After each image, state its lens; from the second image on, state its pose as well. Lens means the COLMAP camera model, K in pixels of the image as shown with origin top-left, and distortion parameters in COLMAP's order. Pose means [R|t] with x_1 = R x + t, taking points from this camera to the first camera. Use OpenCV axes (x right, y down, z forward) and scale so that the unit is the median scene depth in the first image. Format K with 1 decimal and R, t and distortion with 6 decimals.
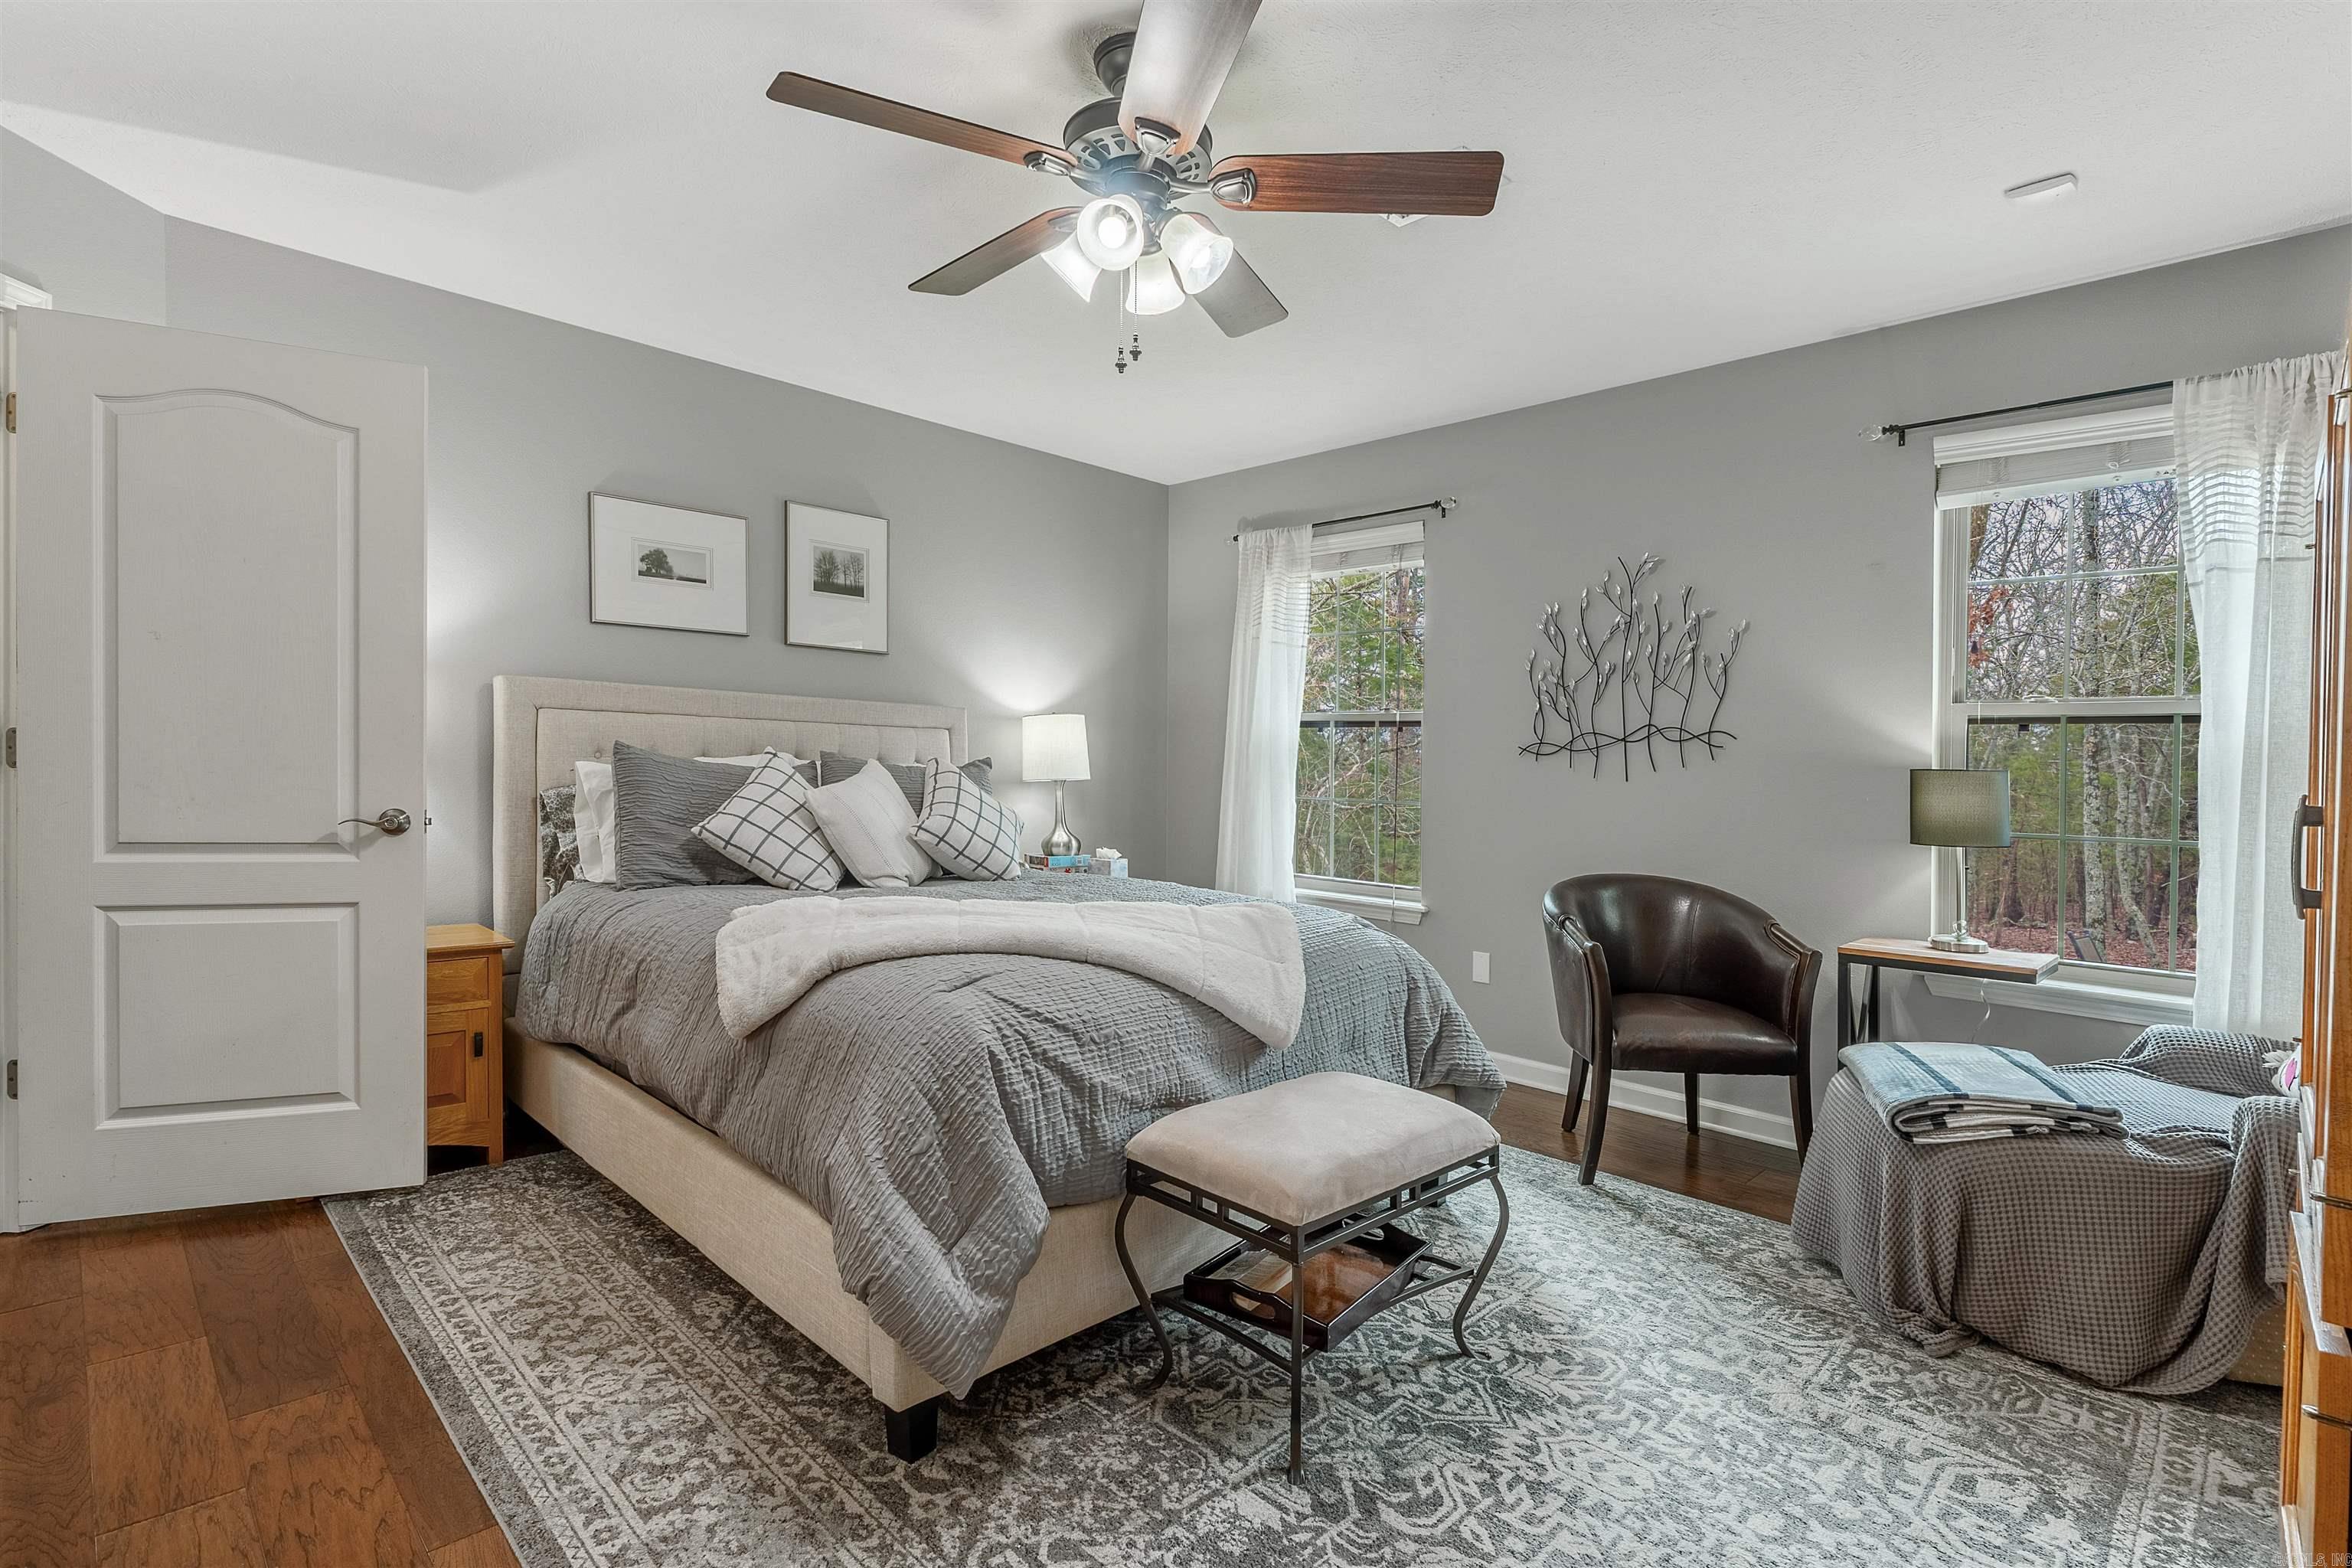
lens RADIAL K [[1125.0, 0, 1176.0], [0, 1125.0, 784.0], [0, 0, 1]] dist [0.002607, 0.000116]
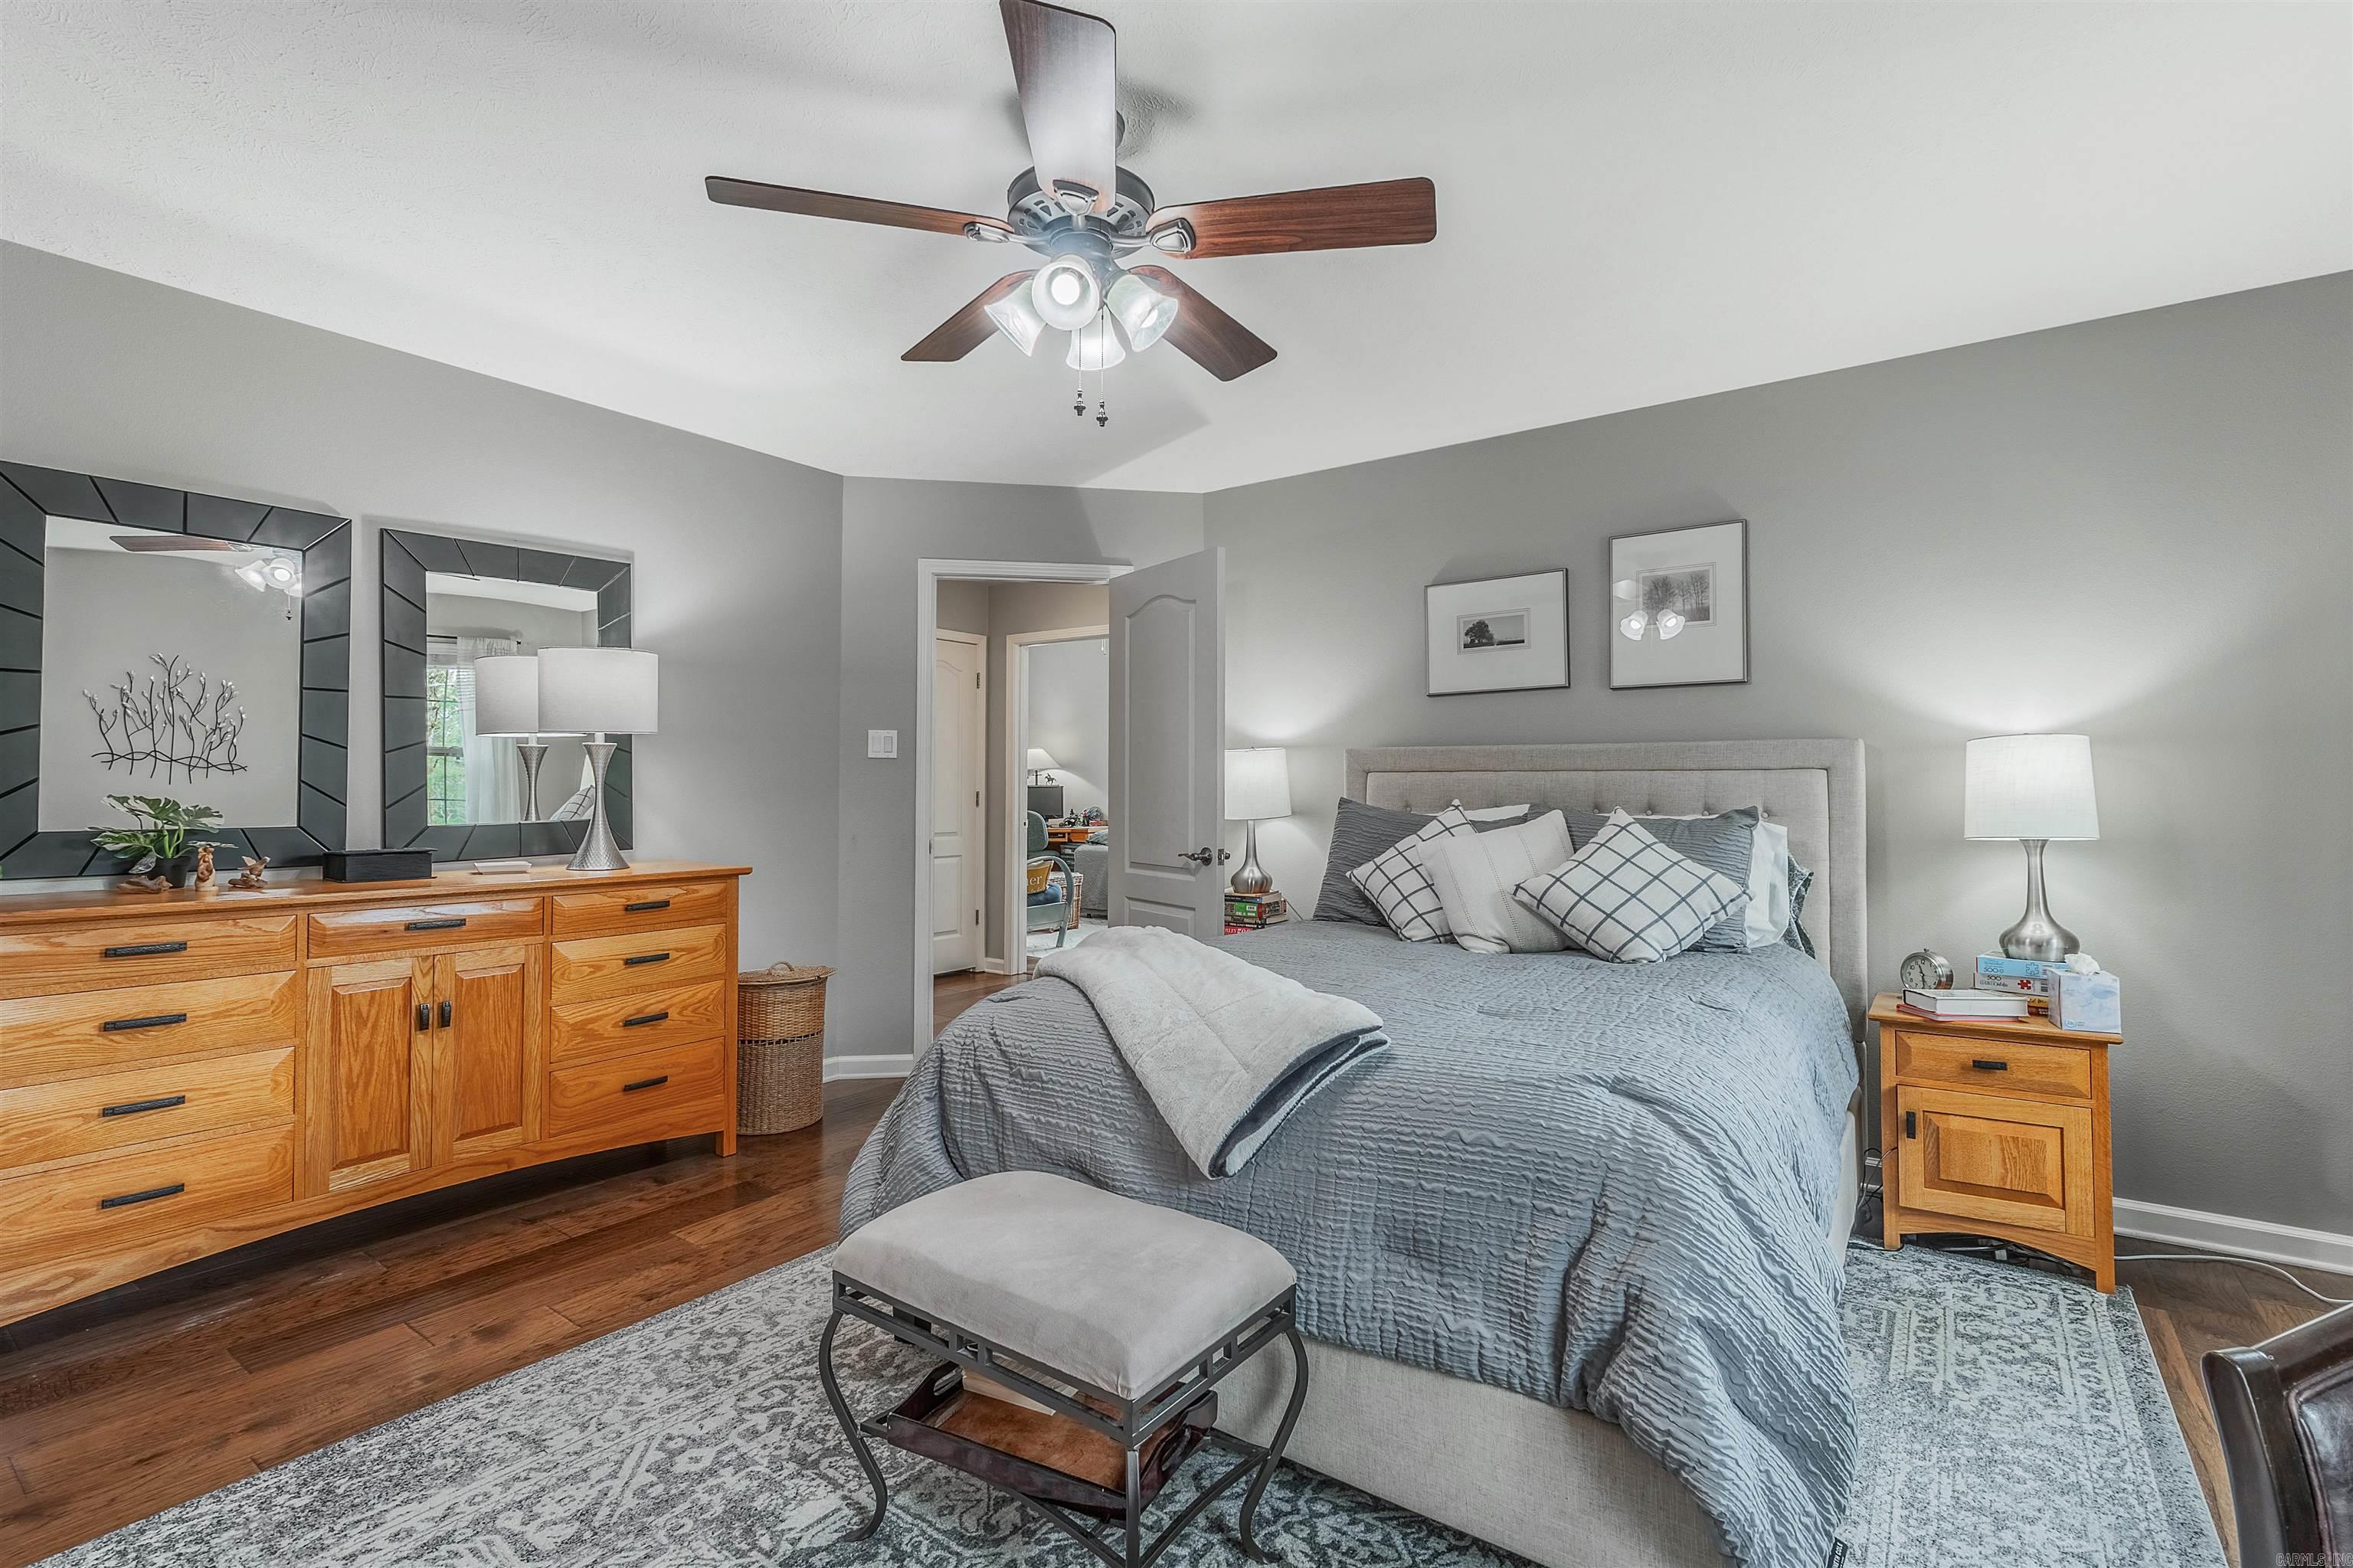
lens RADIAL K [[1067.3, 0, 1123.9], [0, 1067.3, 788.8], [0, 0, 1]] dist [0.000925, 0.000104]
pose [[0.143096, -0.031235, -0.989216, 0.595428], [-0.013613, 0.999345, -0.033524, -0.006677], [0.989615, 0.018264, 0.142577, 0.594285]]
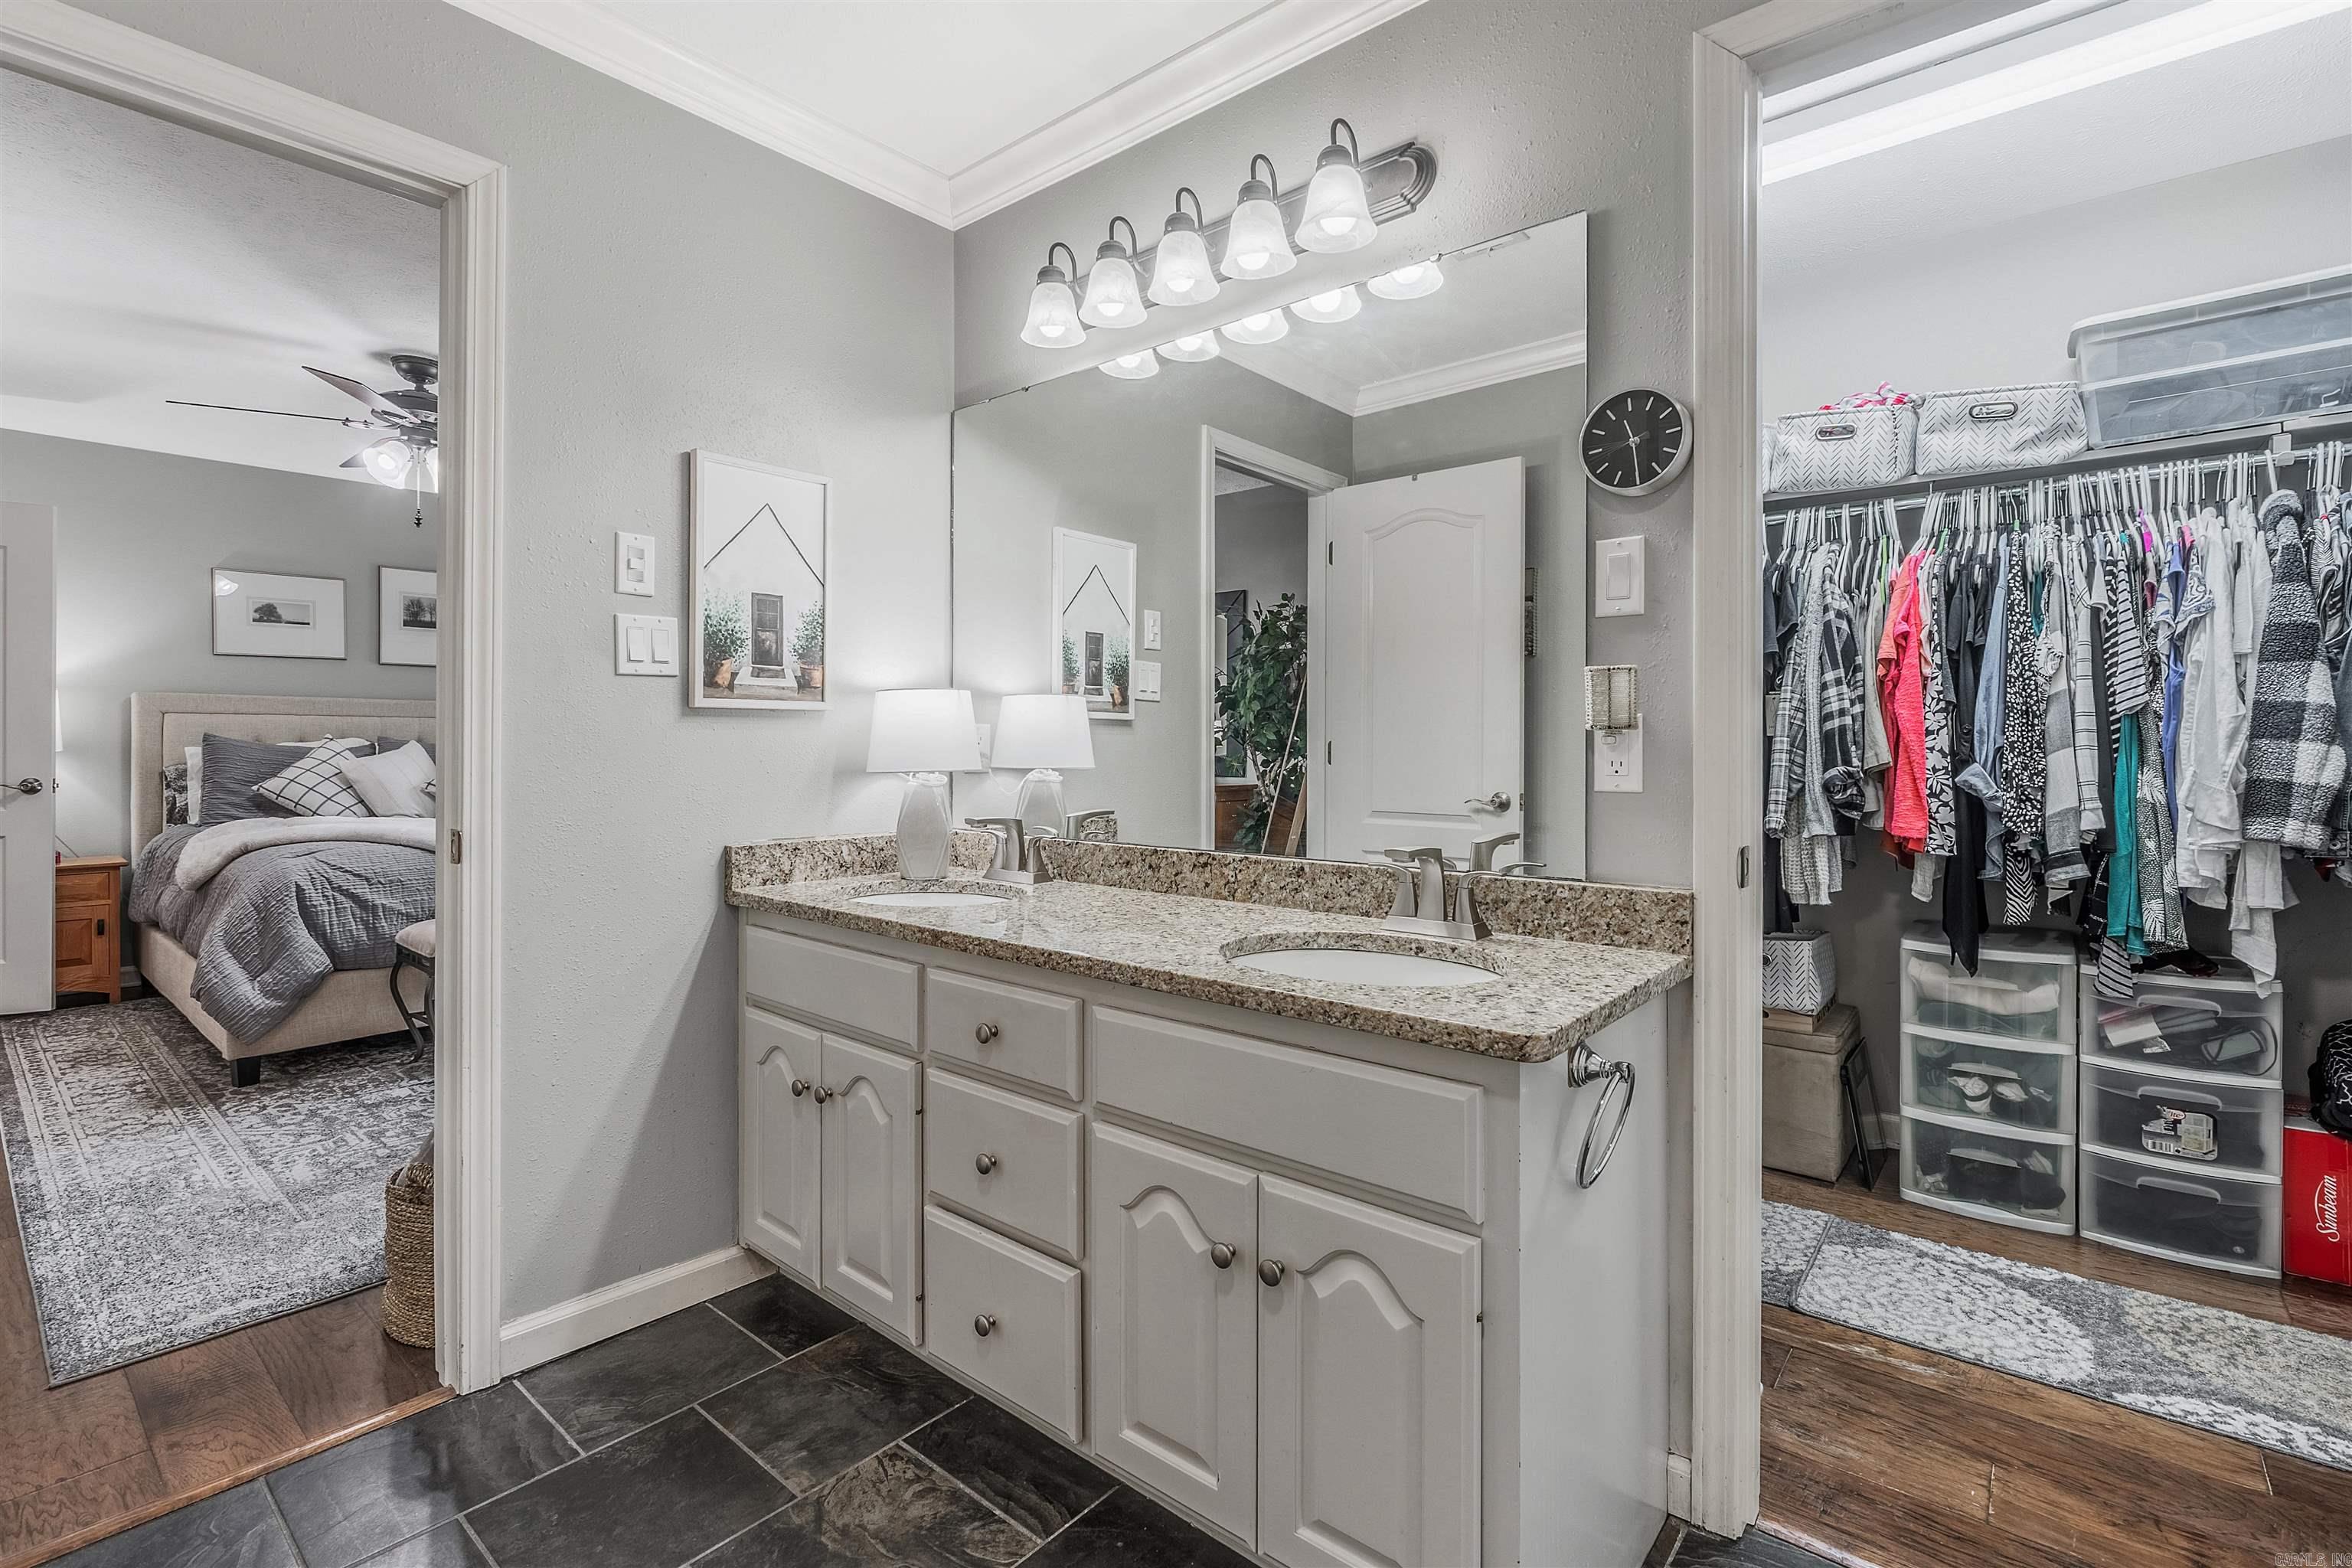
lens RADIAL K [[1075.8, 0, 1176.0], [0, 1075.8, 718.3], [0, 0, 1]] dist [-0.000082, 0.000165]
pose [[0.995956, -0.026529, 0.085834, 0.702662], [0.029861, 0.998840, -0.037778, 0.037213], [-0.084733, 0.040188, 0.995593, -0.589907]]
